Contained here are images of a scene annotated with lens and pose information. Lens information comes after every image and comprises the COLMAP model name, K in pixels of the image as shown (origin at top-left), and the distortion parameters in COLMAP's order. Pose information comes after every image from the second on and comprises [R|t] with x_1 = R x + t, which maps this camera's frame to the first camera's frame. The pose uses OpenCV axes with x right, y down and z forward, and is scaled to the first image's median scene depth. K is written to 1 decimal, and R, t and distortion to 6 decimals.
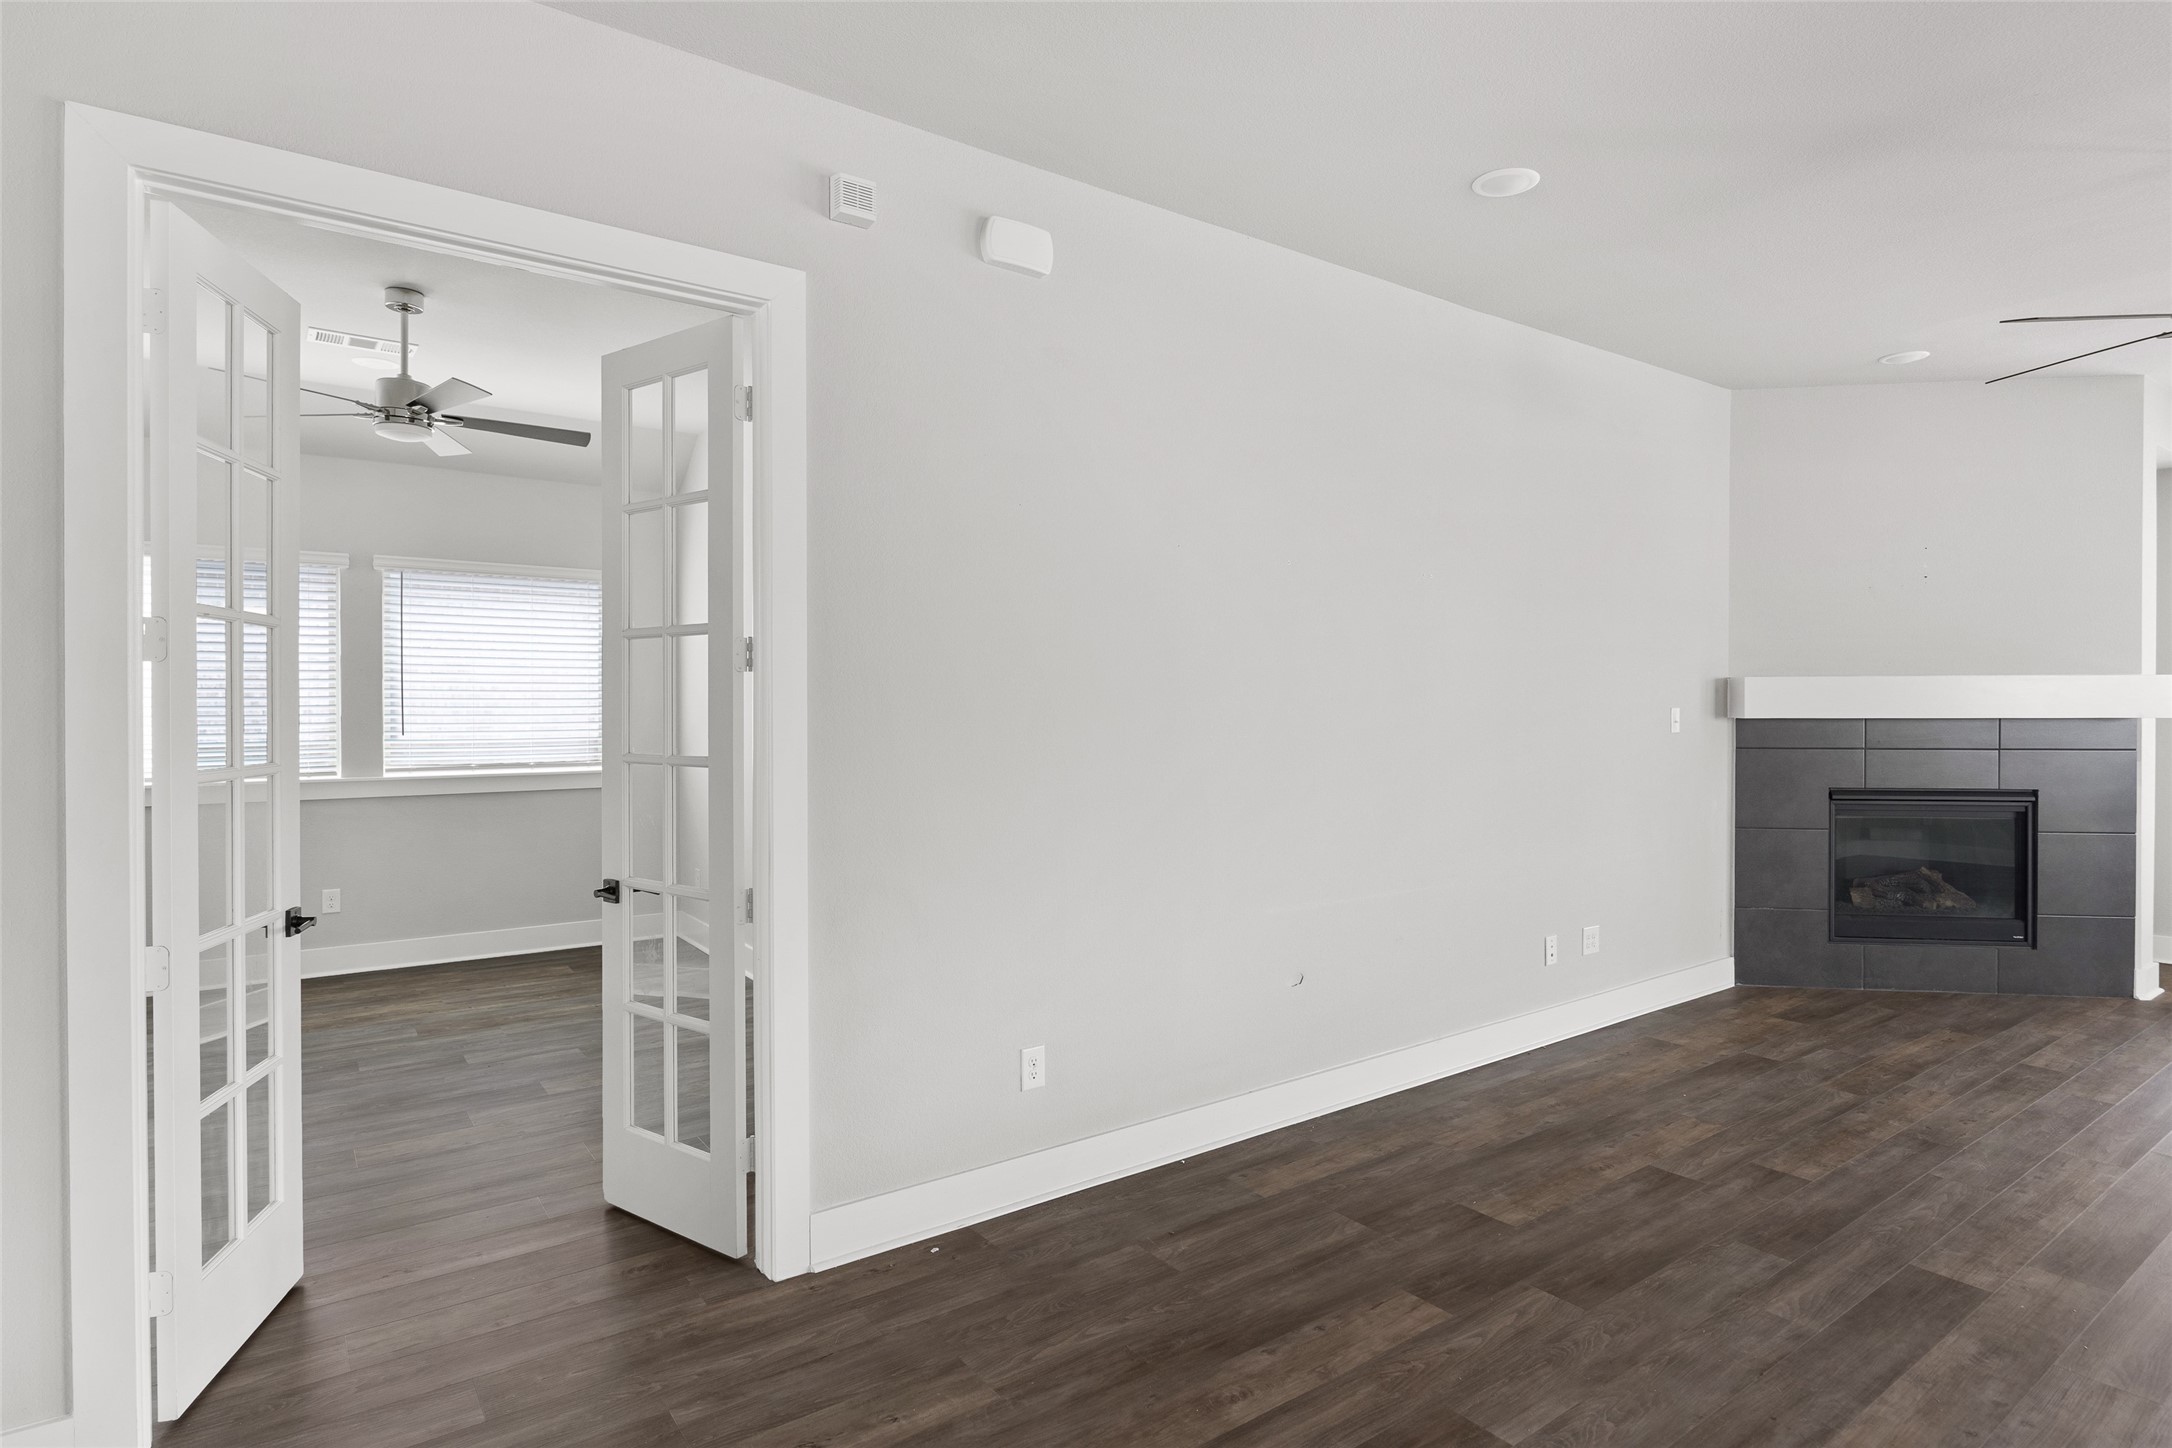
lens RADIAL K [[1152.3, 0, 1120.0], [0, 1152.3, 713.8], [0, 0, 1]] dist [0.004979, -0.000490]
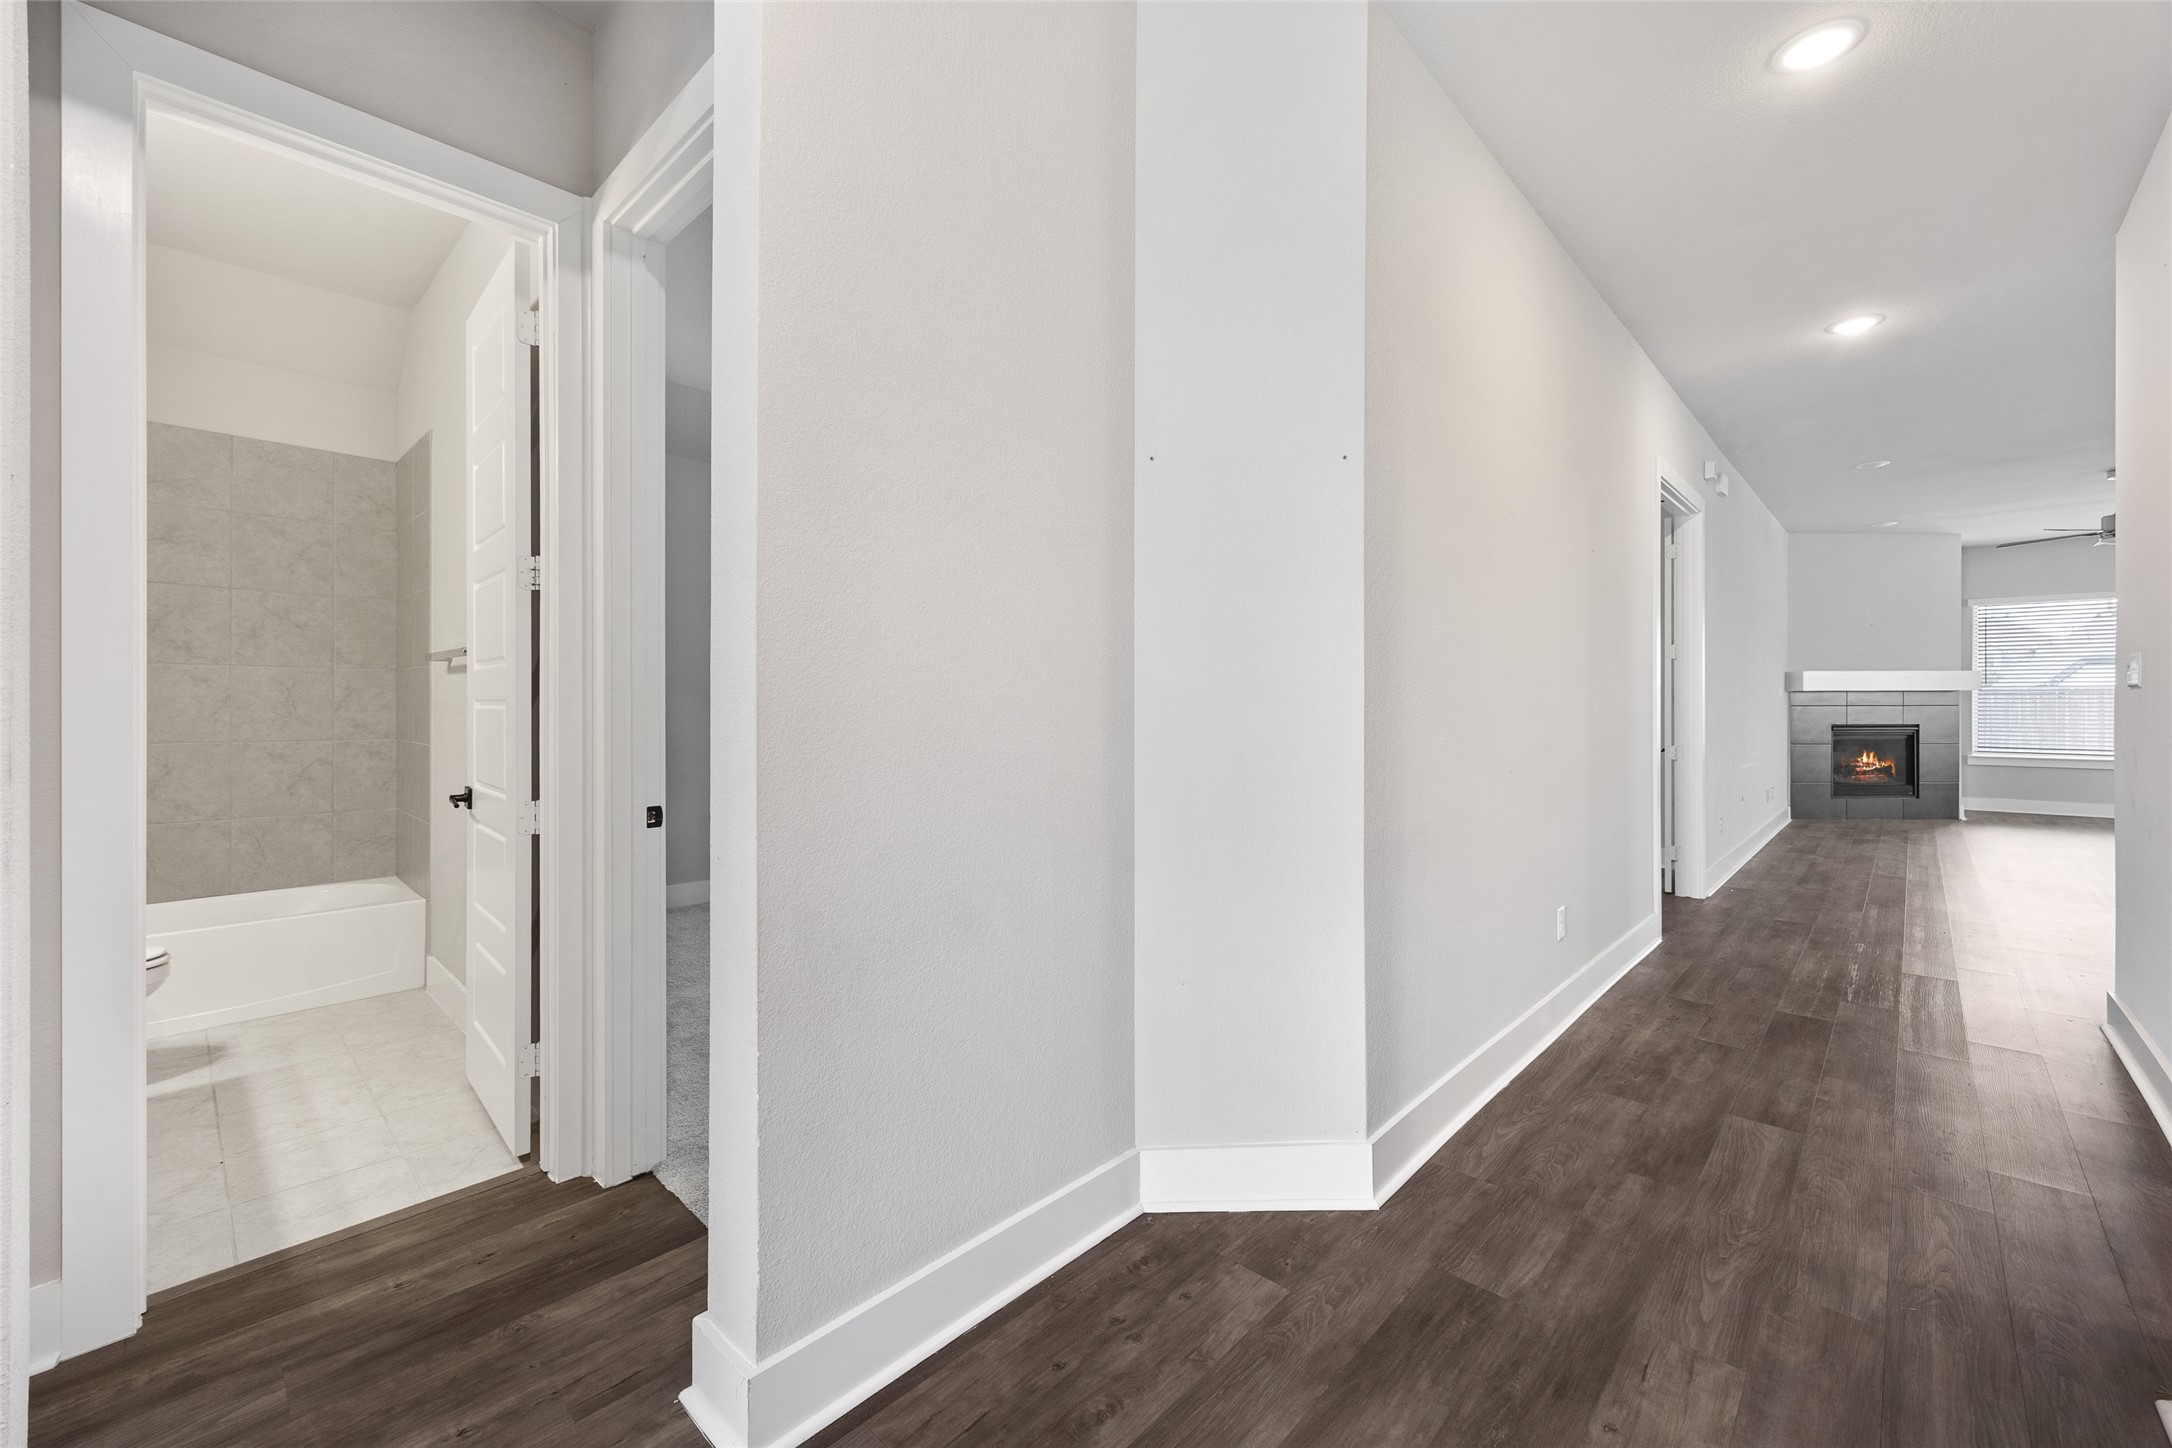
lens RADIAL K [[821.7, 0, 1103.8], [0, 821.7, 685.3], [0, 0, 1]] dist [0.000995, -0.000768]
pose [[0.987337, 0.004124, 0.158585, -0.951193], [-0.002487, 0.999942, -0.010522, 0.012350], [-0.158619, 0.009994, 0.987289, -0.273627]]
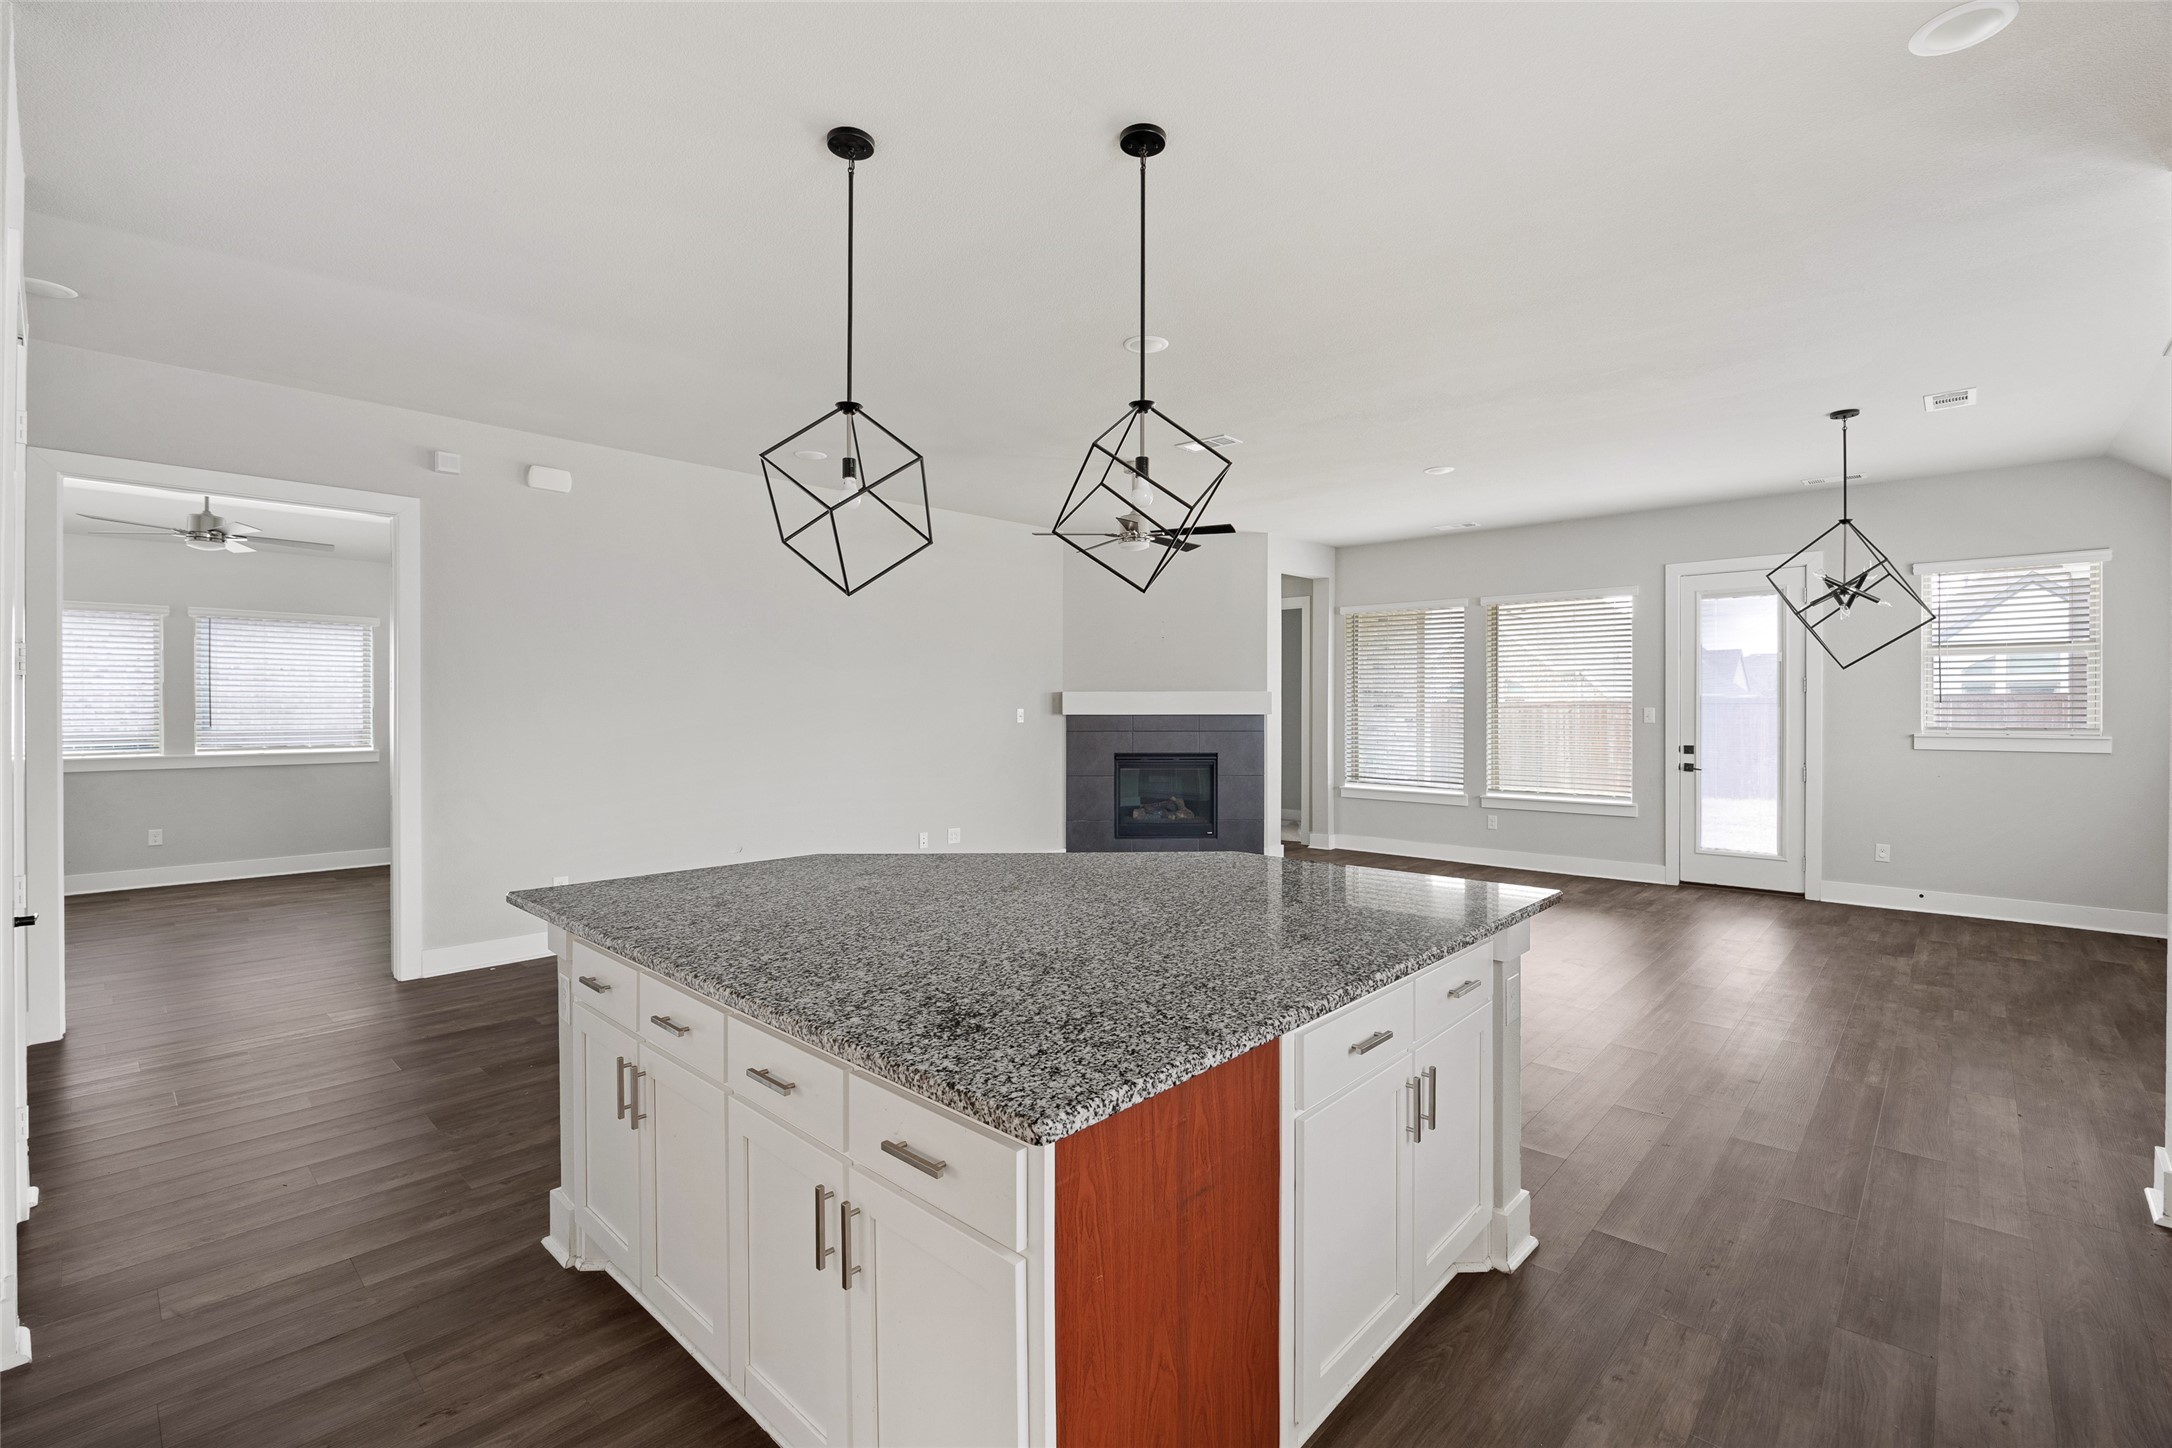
lens RADIAL K [[949.7, 0, 1098.9], [0, 949.7, 711.6], [0, 0, 1]] dist [-0.014008, 0.000332]
pose [[0.981767, 0.000062, 0.190089, 0.314201], [0.000030, 1.000000, -0.000482, -0.000161], [-0.190089, 0.000479, 0.981767, -0.465245]]
